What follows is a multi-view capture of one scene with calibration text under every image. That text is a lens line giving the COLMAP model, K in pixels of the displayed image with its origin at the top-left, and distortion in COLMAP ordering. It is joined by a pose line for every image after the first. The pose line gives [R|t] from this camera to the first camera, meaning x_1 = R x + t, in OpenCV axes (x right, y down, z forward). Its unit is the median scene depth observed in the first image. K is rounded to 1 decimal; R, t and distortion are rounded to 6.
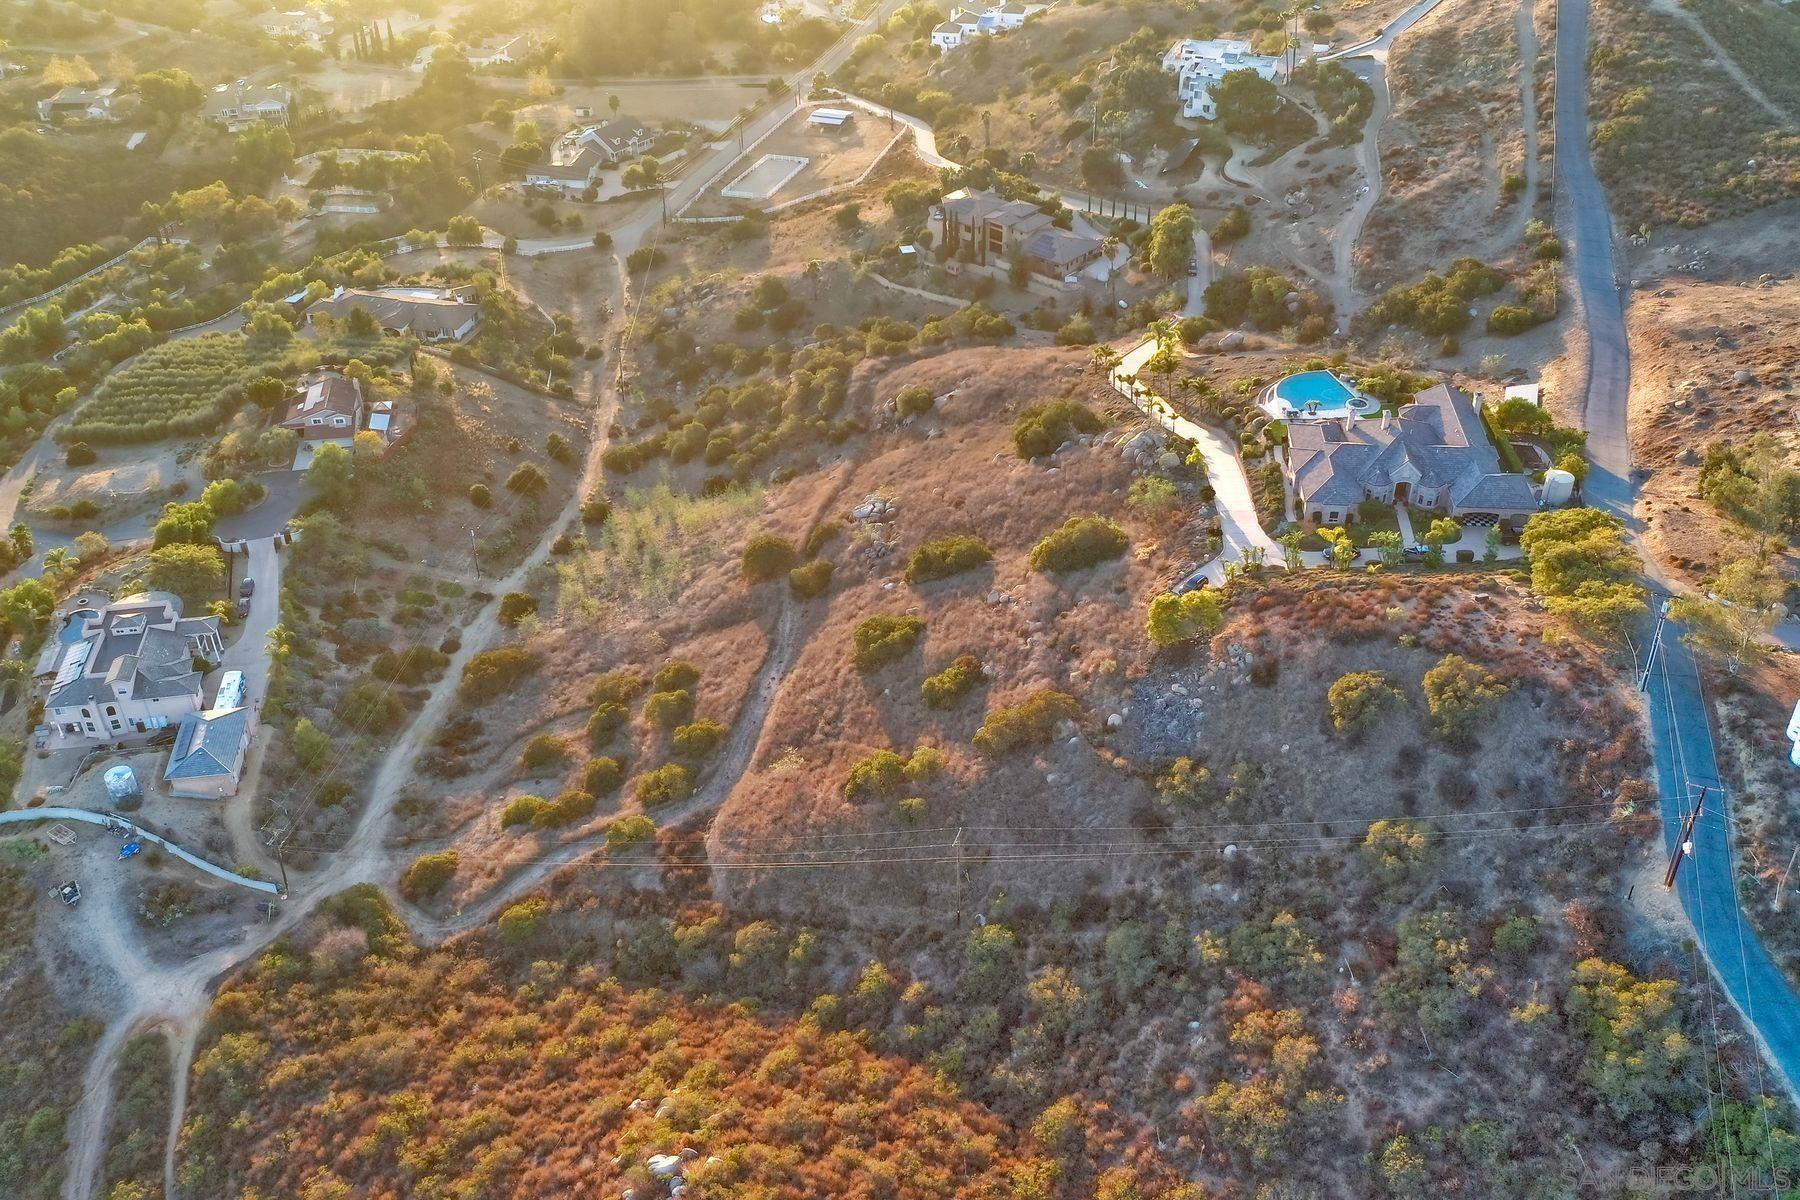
lens RADIAL K [[1677.0, 0, 900.0], [0, 1677.0, 600.0], [0, 0, 1]] dist [0.000250, 0.006006]
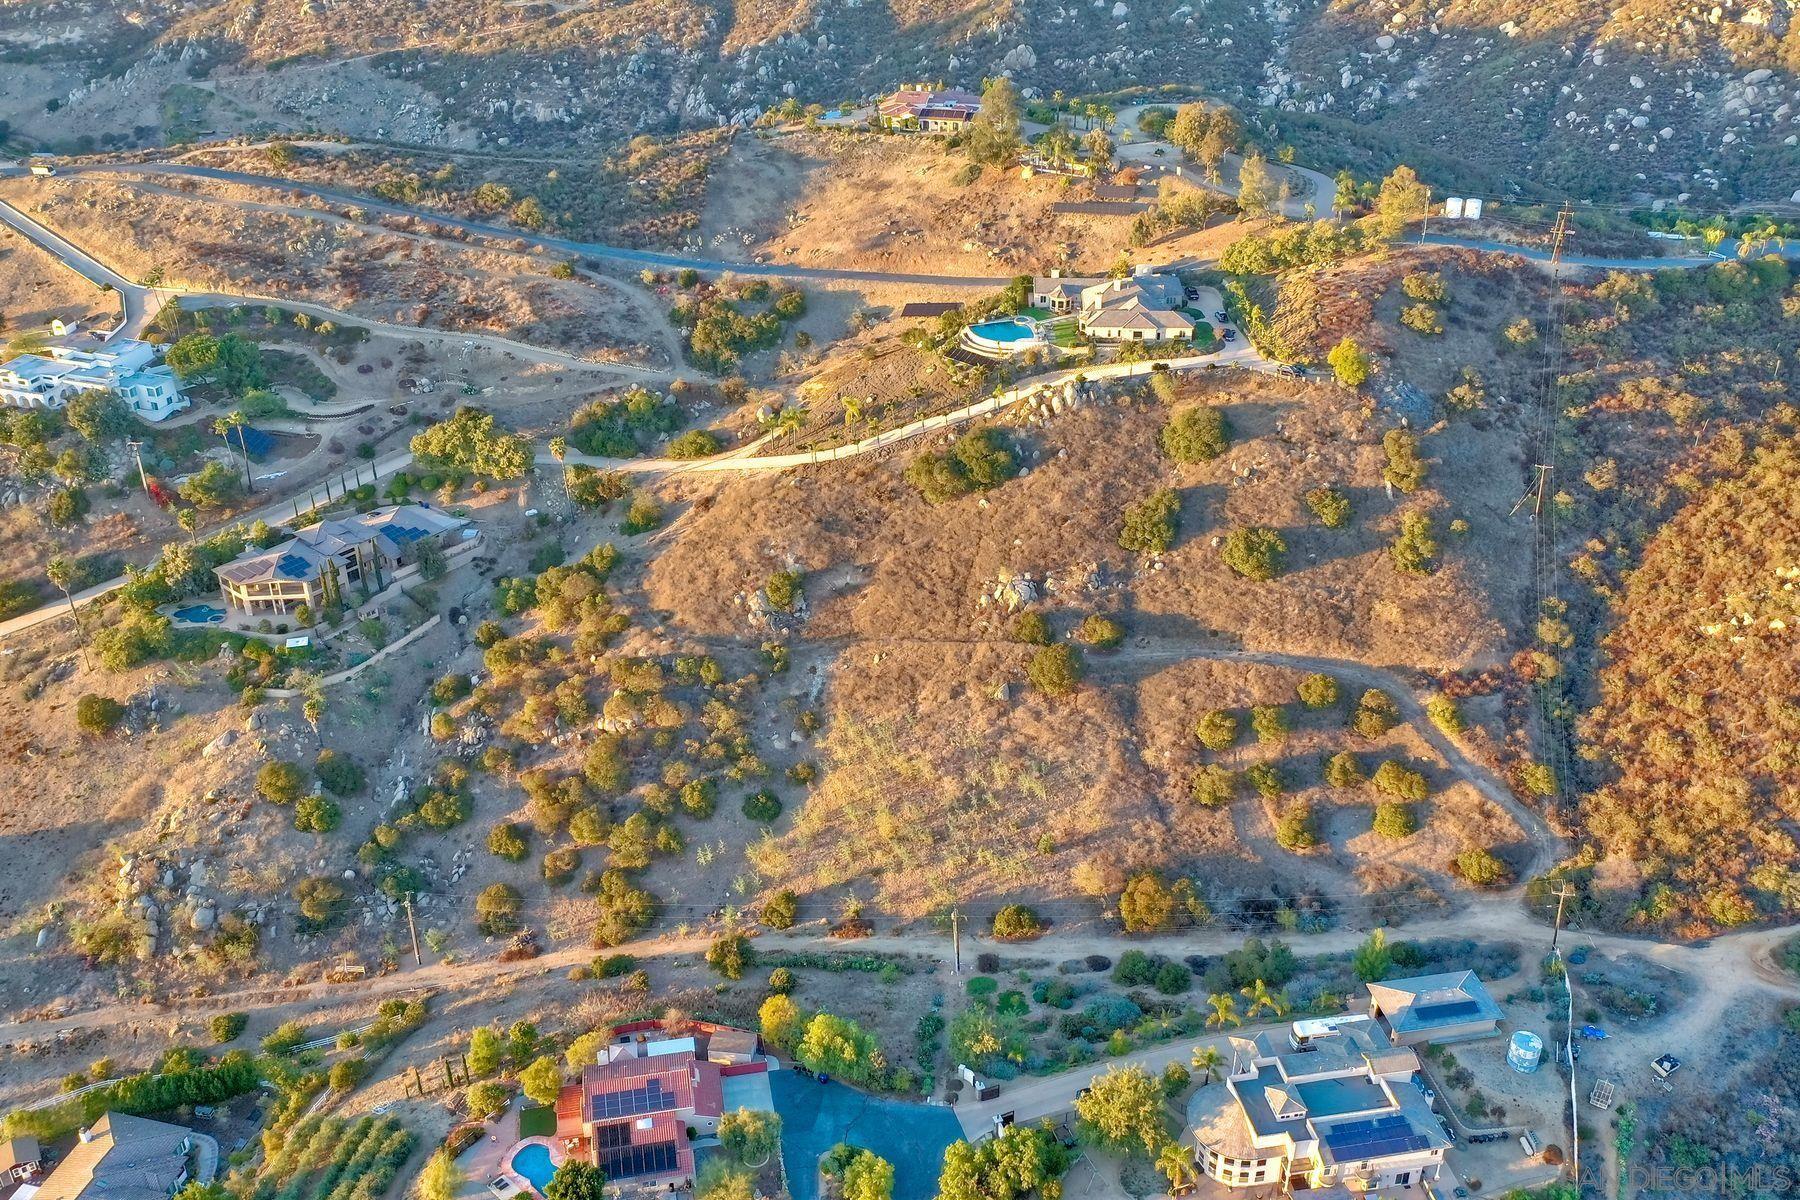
lens RADIAL K [[1677.0, 0, 900.0], [0, 1677.0, 600.0], [0, 0, 1]] dist [0.000250, 0.006006]
pose [[-0.032398, -0.490583, 0.870792, -1.080257], [0.581690, 0.699238, 0.415575, -0.612017], [-0.812765, 0.519995, 0.262713, 0.872482]]
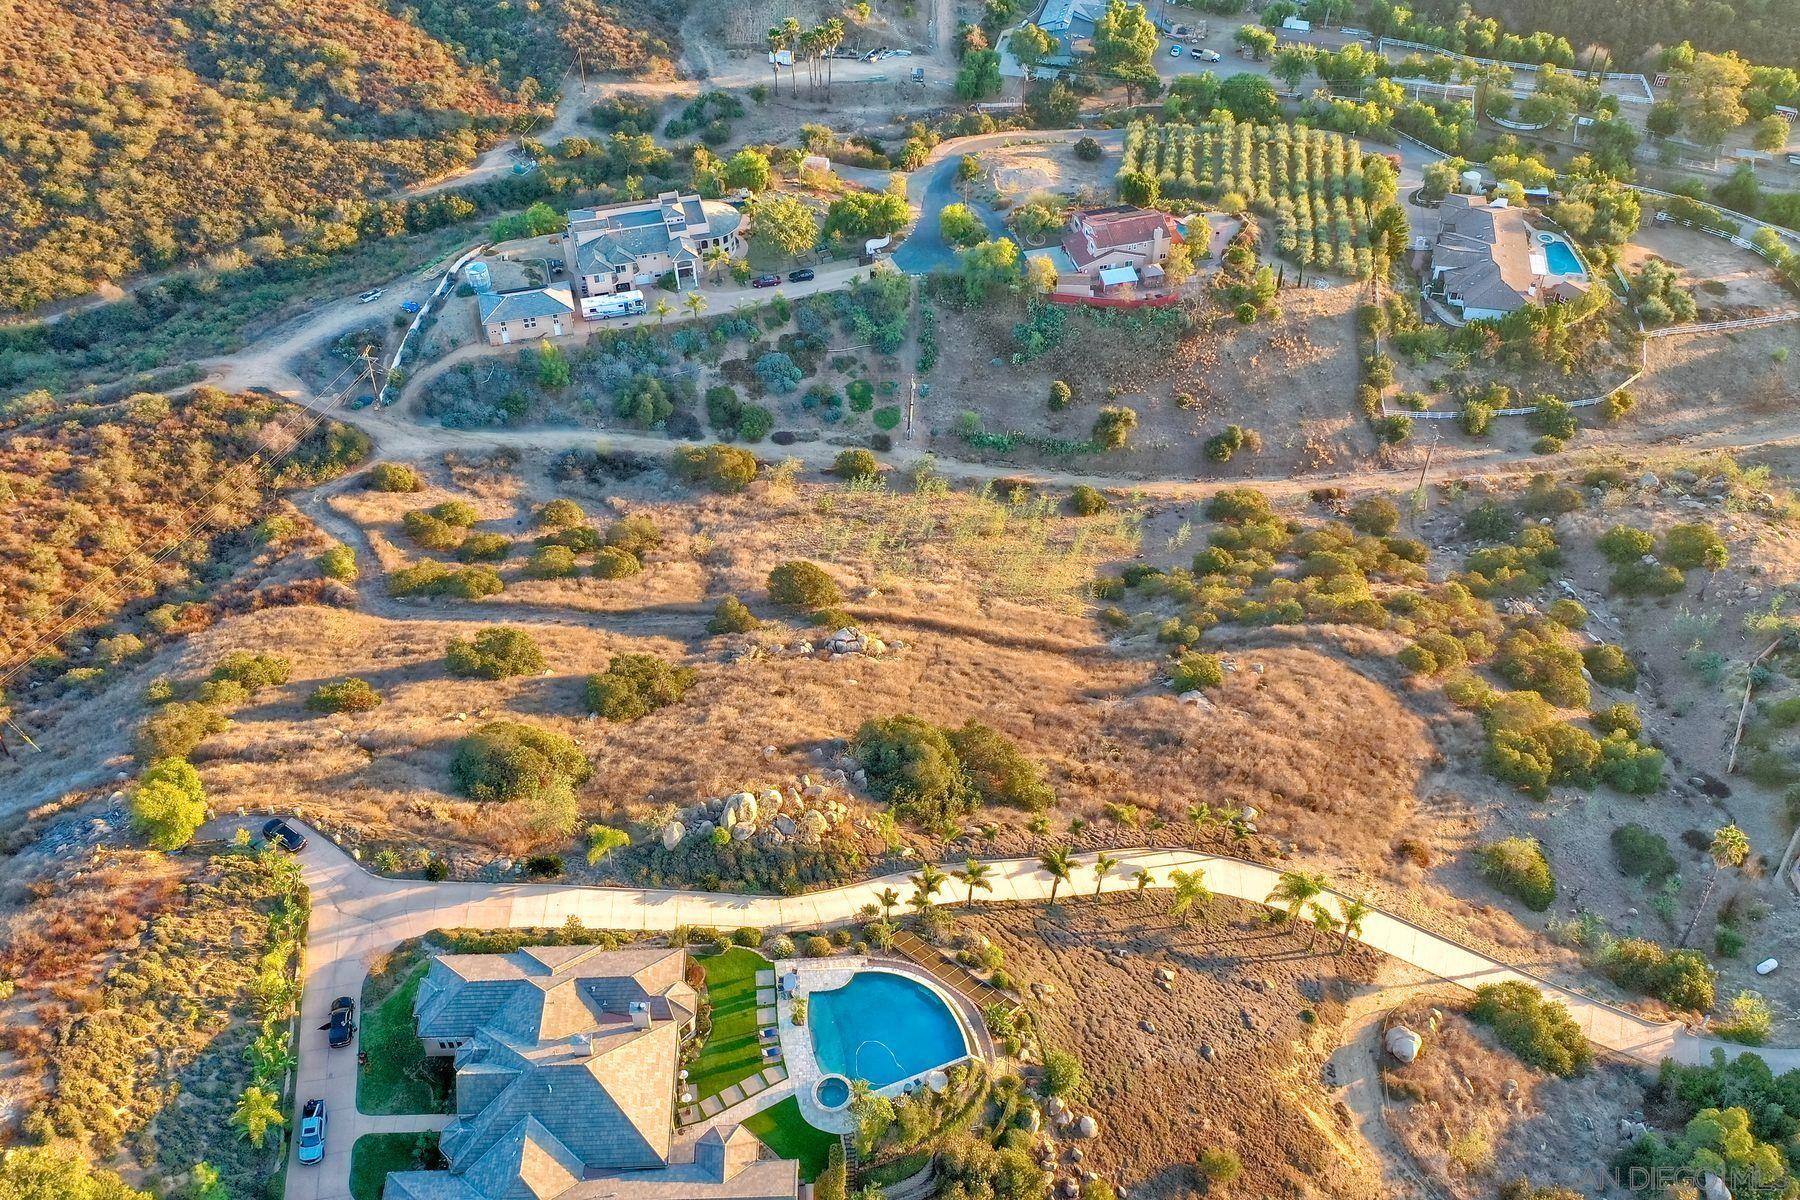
lens RADIAL K [[1677.0, 0, 900.0], [0, 1677.0, 600.0], [0, 0, 1]] dist [0.000250, 0.006006]
pose [[0.109462, 0.691867, -0.713679, 0.568244], [-0.571105, 0.631428, 0.524536, -0.528533], [0.813546, 0.350169, 0.464246, 0.739866]]
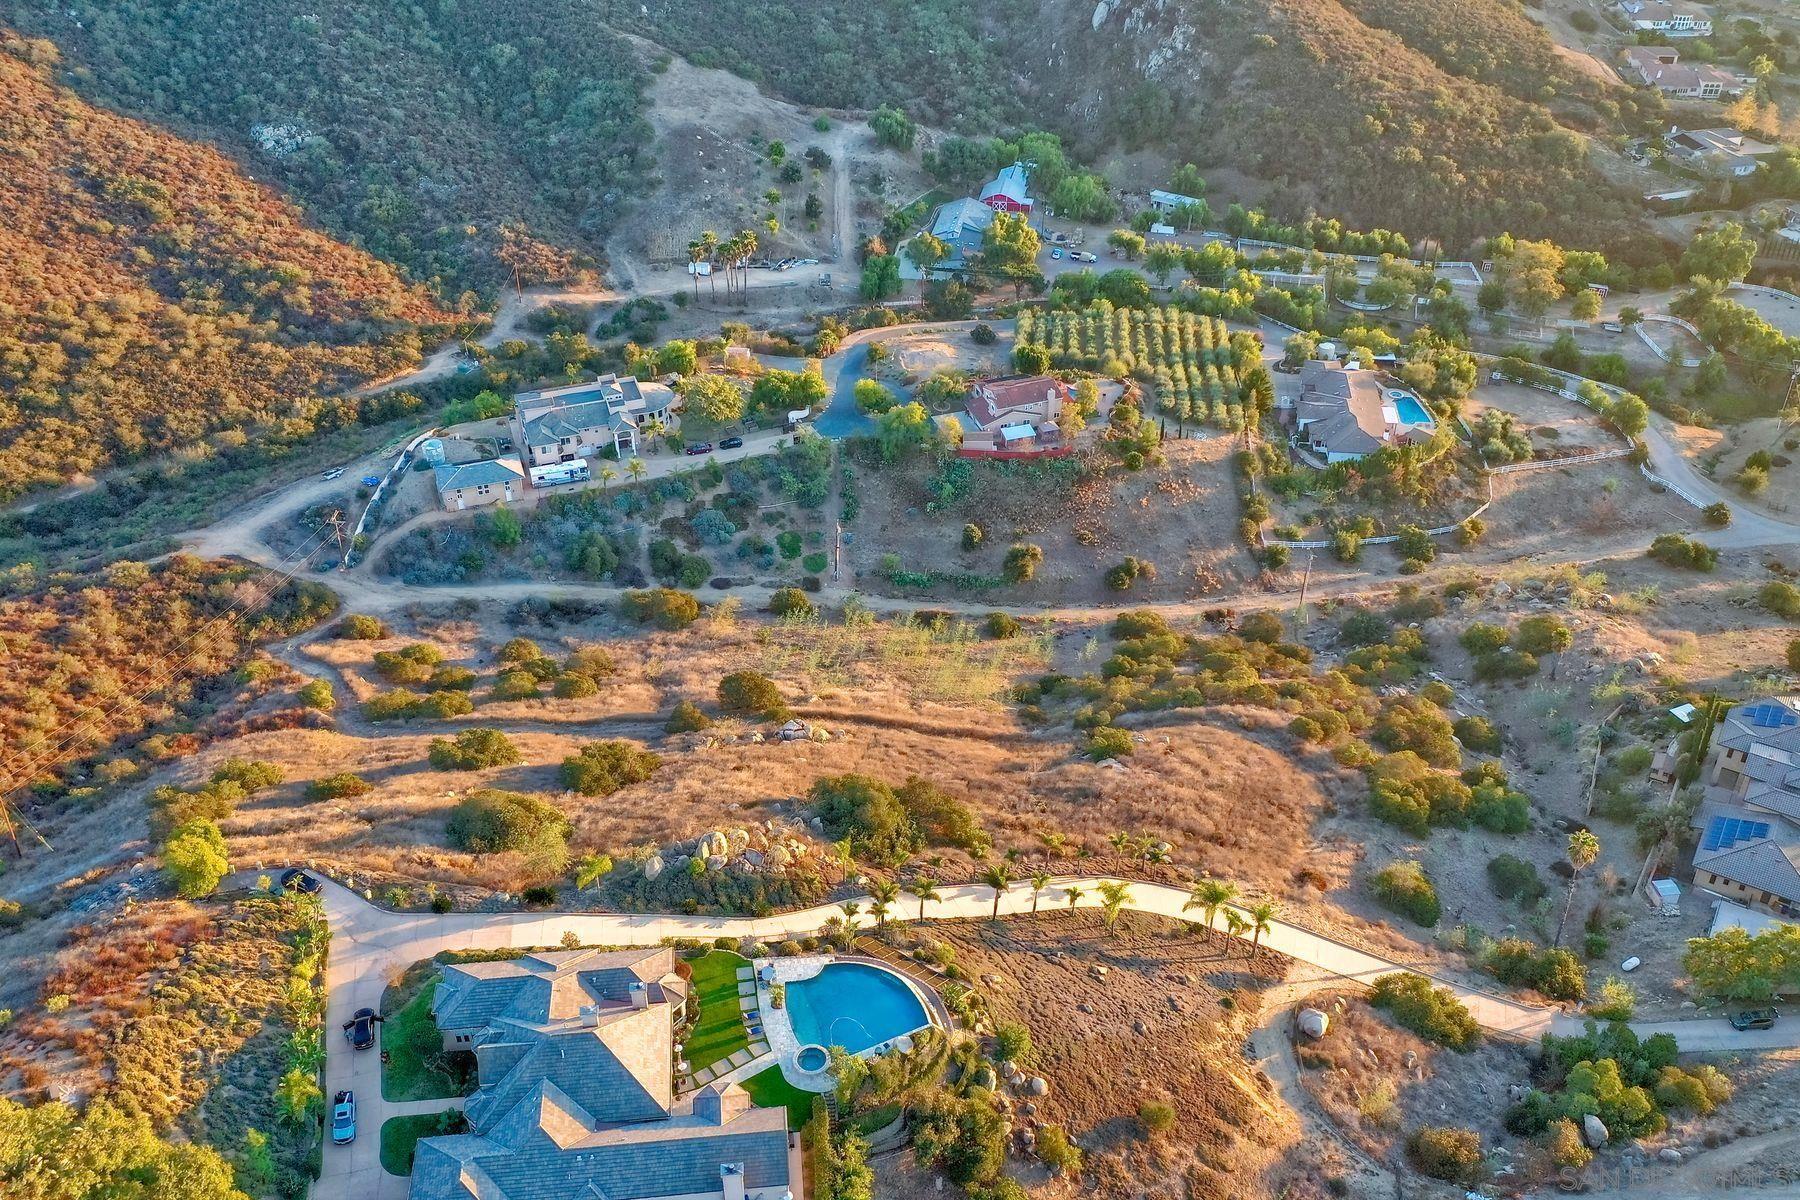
lens RADIAL K [[1677.0, 0, 900.0], [0, 1677.0, 600.0], [0, 0, 1]] dist [0.000250, 0.006006]
pose [[0.179072, 0.574004, -0.799032, 0.689046], [-0.564971, 0.724893, 0.394129, -0.510057], [0.805445, 0.380853, 0.454104, 0.714447]]
